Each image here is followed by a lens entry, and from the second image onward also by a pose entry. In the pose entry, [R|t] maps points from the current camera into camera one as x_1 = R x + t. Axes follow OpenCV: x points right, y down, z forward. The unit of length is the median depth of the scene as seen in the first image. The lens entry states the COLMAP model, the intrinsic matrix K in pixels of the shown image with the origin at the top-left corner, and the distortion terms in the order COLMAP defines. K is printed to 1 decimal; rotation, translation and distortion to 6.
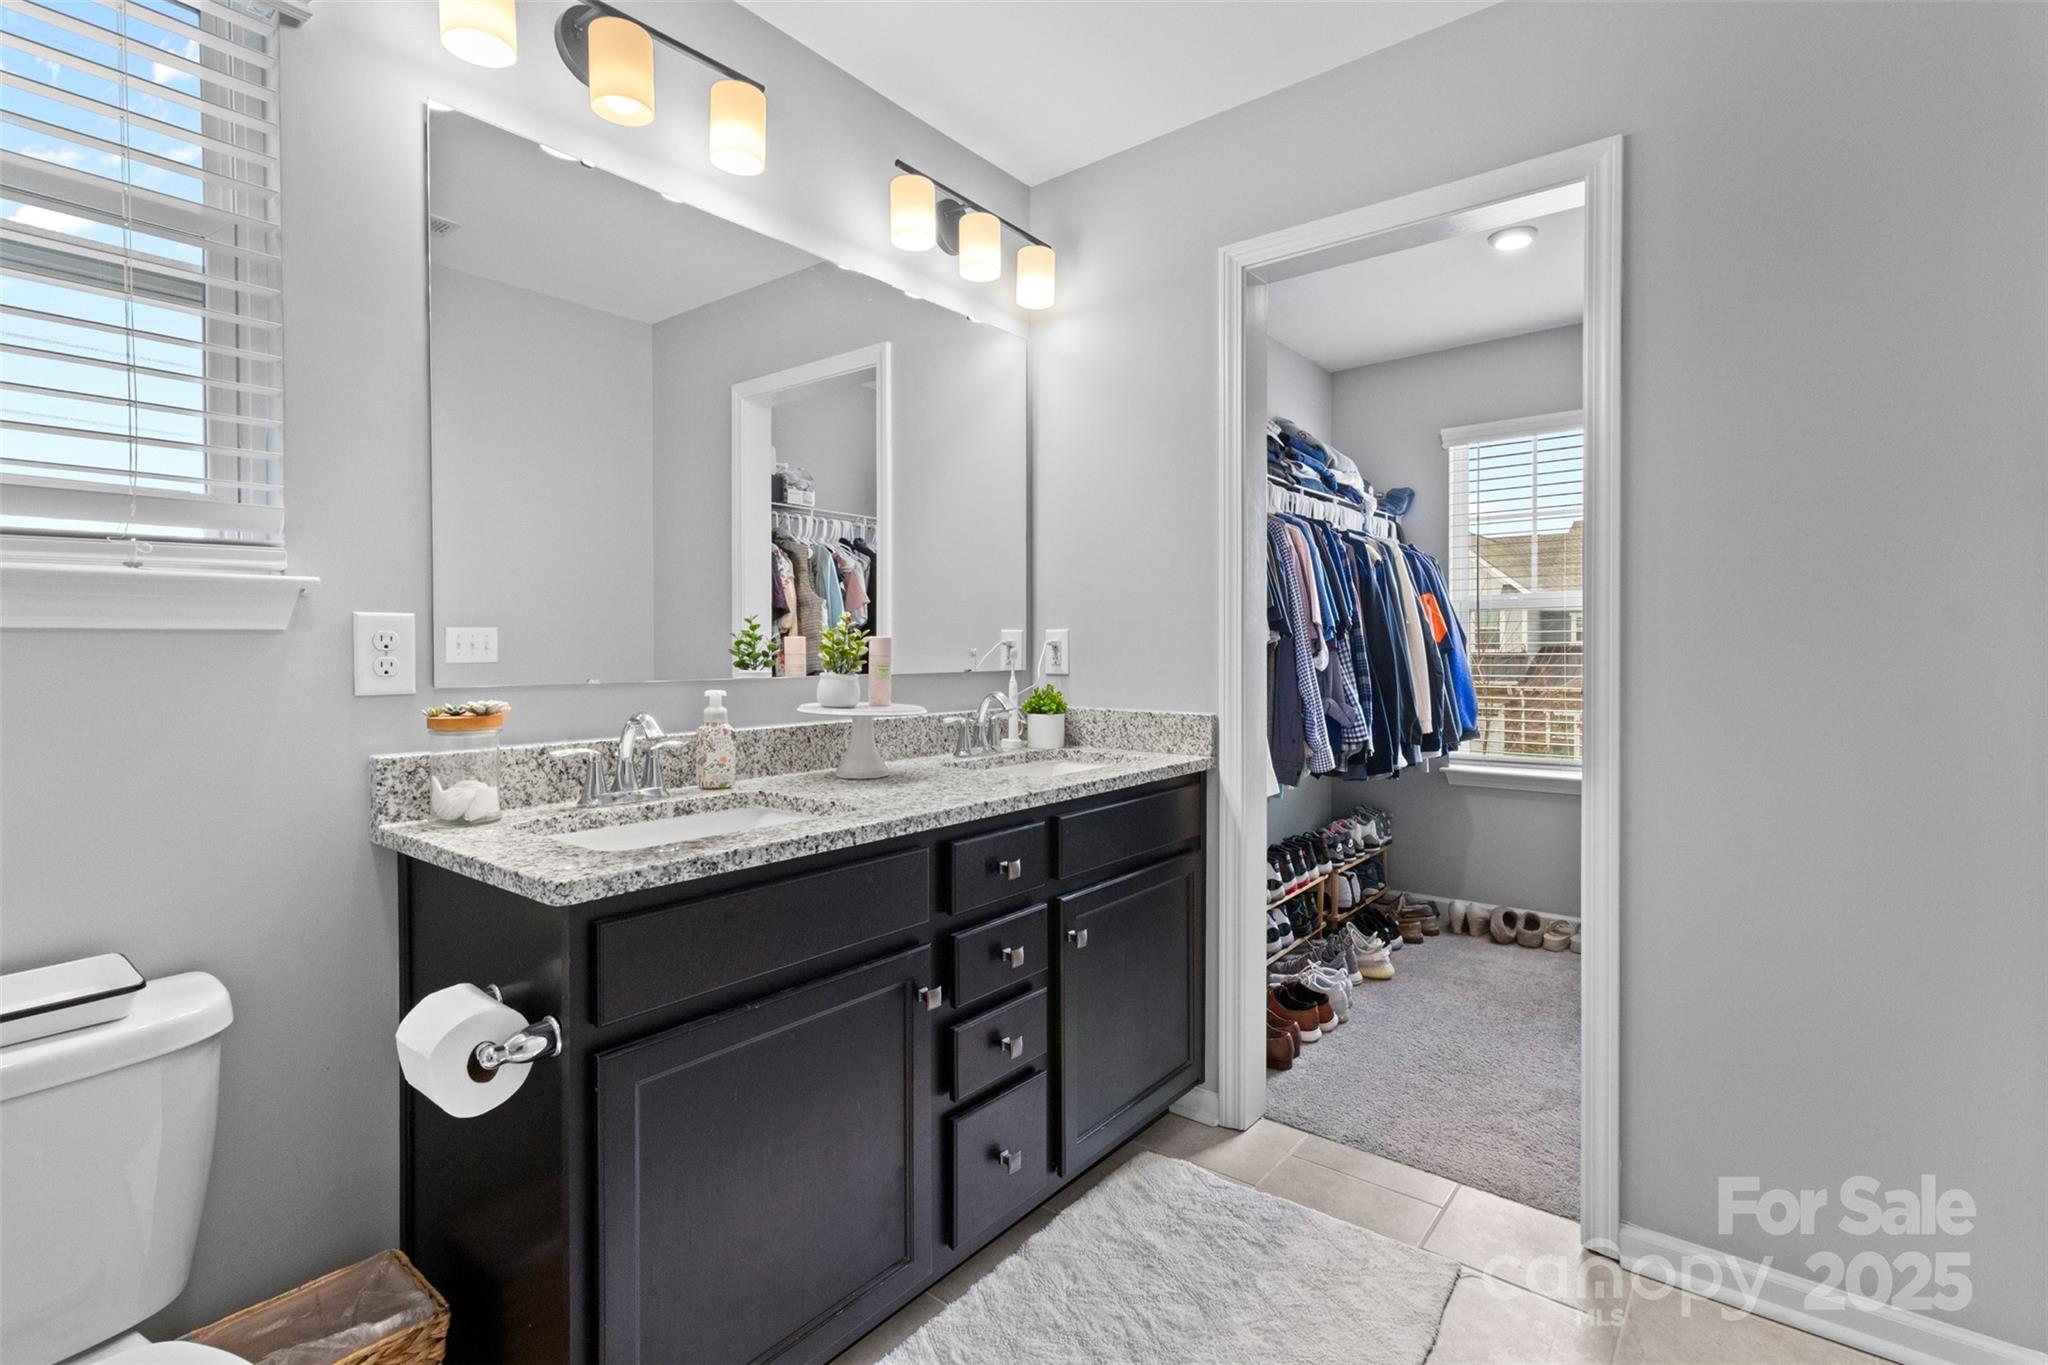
lens RADIAL K [[949.0, 0, 1054.8], [0, 949.0, 664.6], [0, 0, 1]] dist [-0.002012, 0.002880]
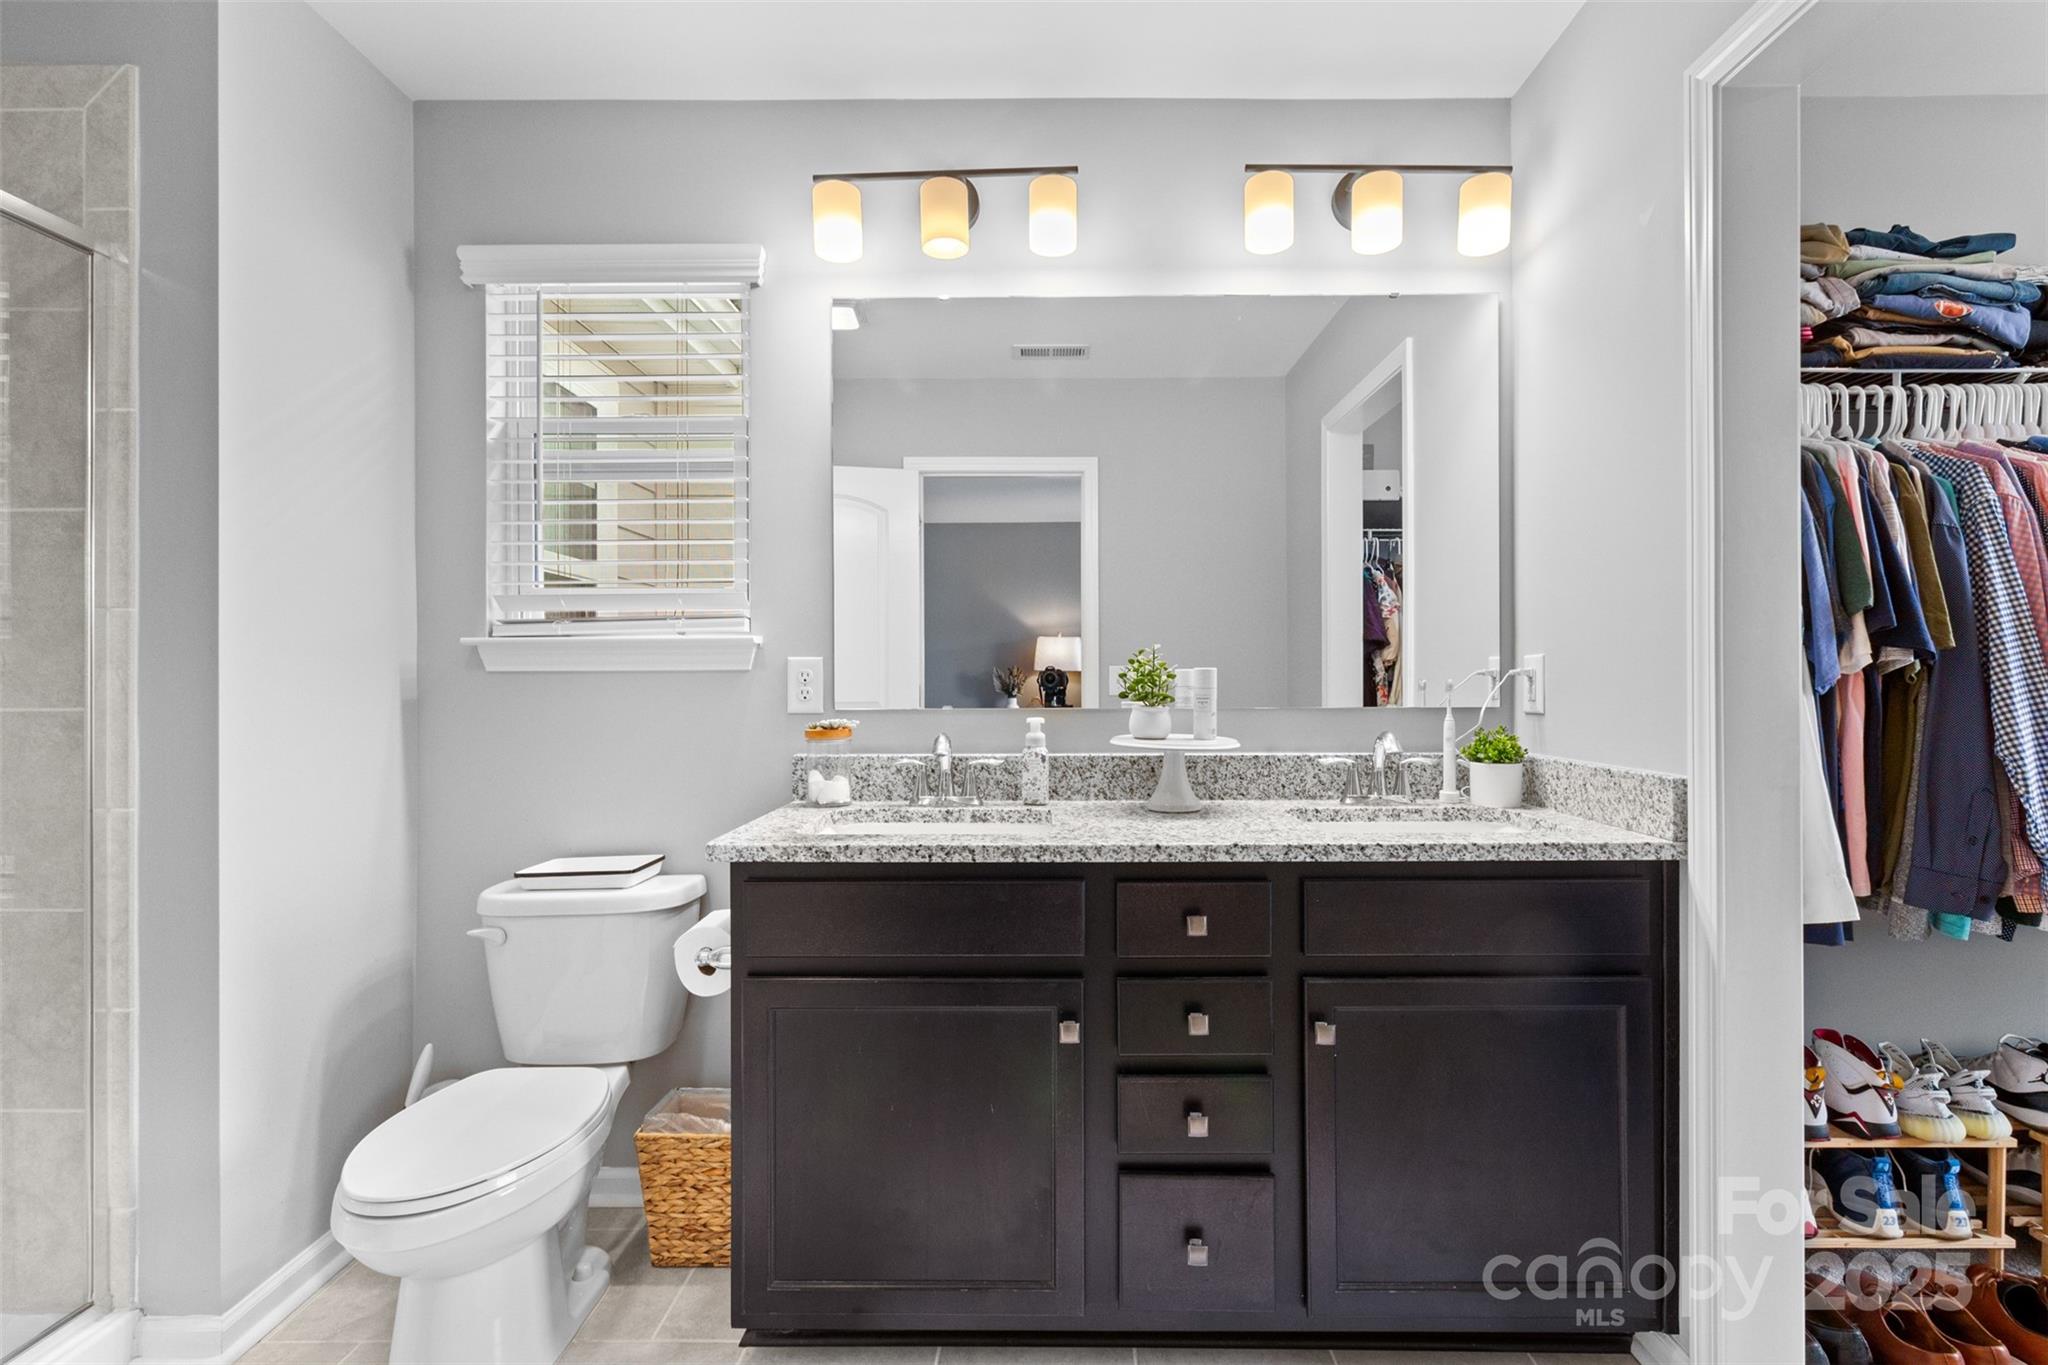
lens RADIAL K [[949.0, 0, 1042.0], [0, 949.0, 686.0], [0, 0, 1]] dist [-0.002012, 0.002880]
pose [[0.605647, -0.000874, -0.795733, 0.551477], [-0.010577, 0.999902, -0.009148, -0.000609], [0.795663, 0.013957, 0.605578, 0.321178]]
